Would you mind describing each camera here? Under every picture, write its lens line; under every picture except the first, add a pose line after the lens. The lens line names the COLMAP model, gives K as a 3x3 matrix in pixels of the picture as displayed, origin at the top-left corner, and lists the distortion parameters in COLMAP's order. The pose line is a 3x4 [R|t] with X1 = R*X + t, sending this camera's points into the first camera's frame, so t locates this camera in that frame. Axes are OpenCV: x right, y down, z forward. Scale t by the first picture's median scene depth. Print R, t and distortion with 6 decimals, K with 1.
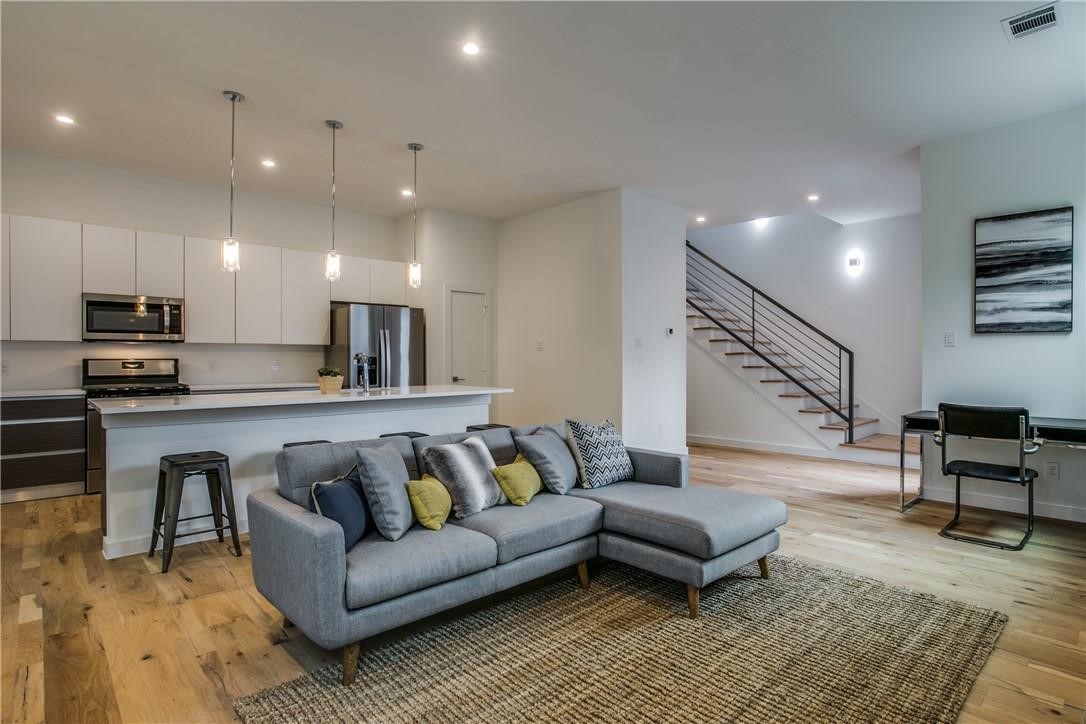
lens RADIAL K [[565.9, 0, 590.8], [0, 565.9, 362.2], [0, 0, 1]] dist [-0.045308, 0.018923]
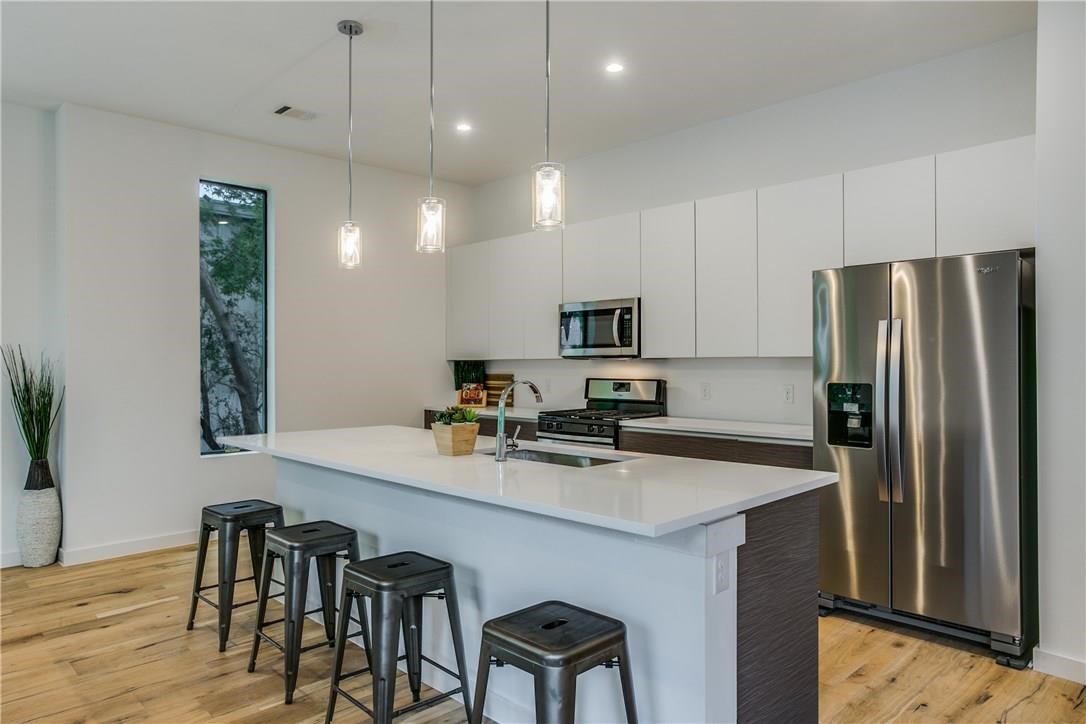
lens RADIAL K [[697.7, 0, 526.4], [0, 697.7, 366.2], [0, 0, 1]] dist [-0.005607, 0.002115]
pose [[-0.025404, 0.002697, -0.999674, 0.238404], [-0.003898, 0.999988, 0.002797, -0.033988], [0.999670, 0.003968, -0.025393, 1.130688]]
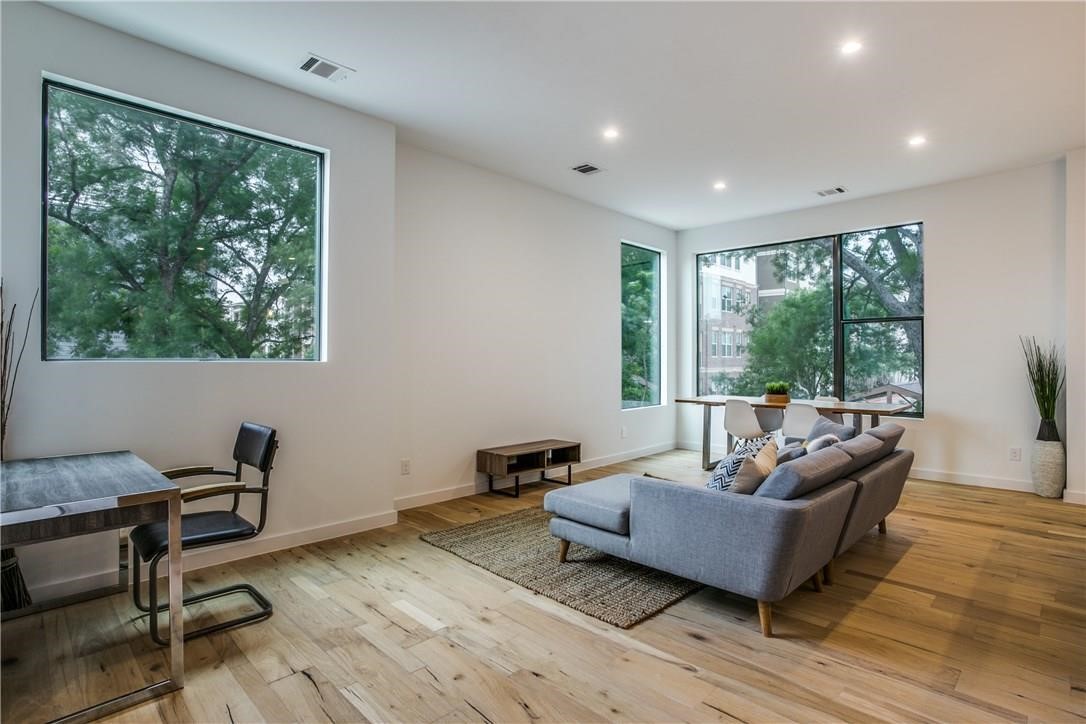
lens RADIAL K [[541.0, 0, 543.0], [0, 541.0, 362.0], [0, 0, 1]] dist [-0.046422, 0.019823]
pose [[-0.999979, 0.000746, 0.006483, 0.244512], [0.000802, 0.999964, 0.008499, -0.016095], [-0.006477, 0.008504, -0.999943, 1.472606]]
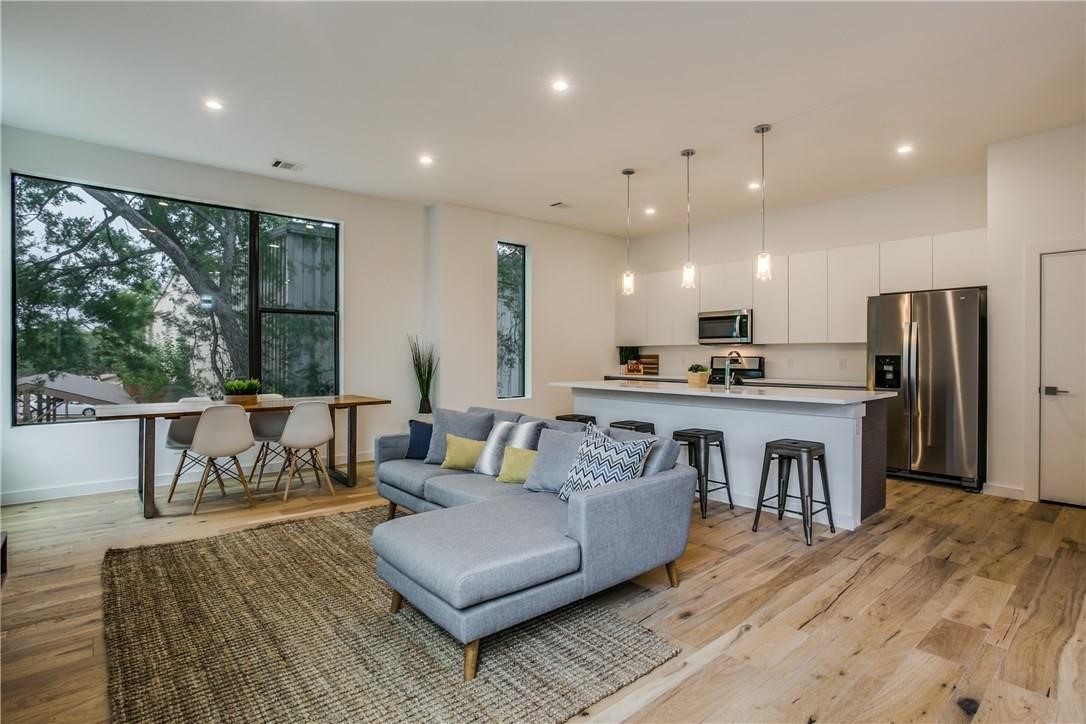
lens RADIAL K [[541.0, 0, 543.0], [0, 541.0, 362.0], [0, 0, 1]] dist [-0.046422, 0.019823]
pose [[-0.078331, 0.010351, -0.996874, 0.676210], [-0.008940, 0.999899, 0.011085, -0.004928], [0.996887, 0.009780, -0.078231, 0.805017]]
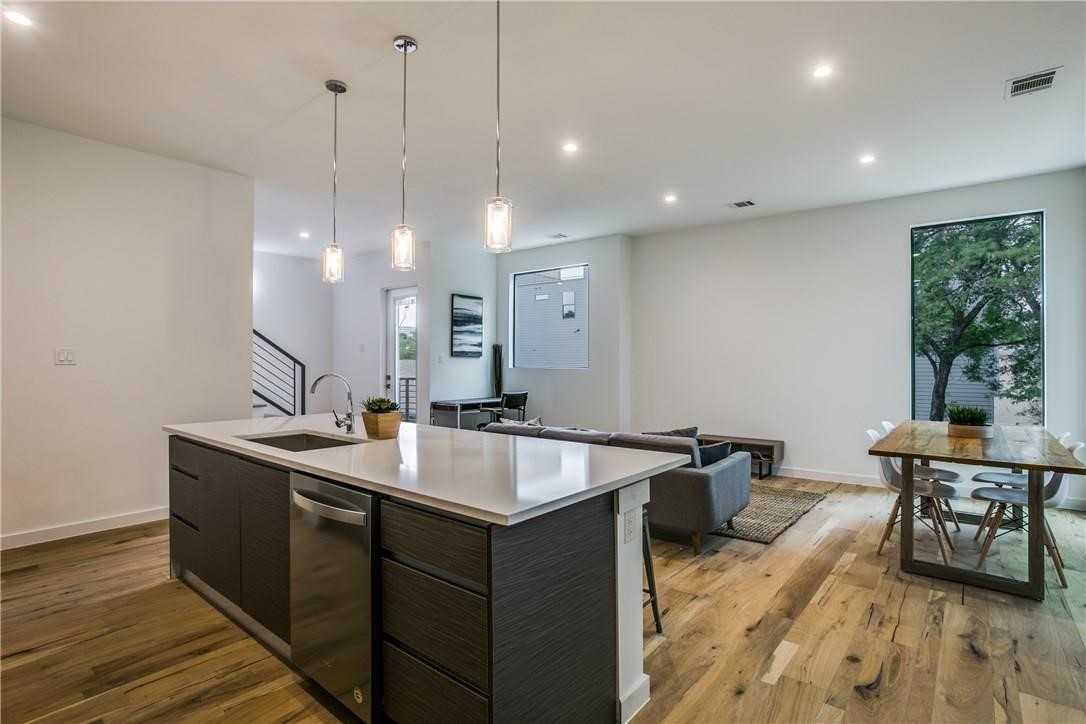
lens RADIAL K [[541.0, 0, 543.0], [0, 541.0, 362.0], [0, 0, 1]] dist [-0.046422, 0.019823]
pose [[-0.094747, -0.001042, 0.995501, -1.149158], [0.008541, 0.999962, 0.001860, -0.034725], [-0.995465, 0.008678, -0.094735, 0.908841]]
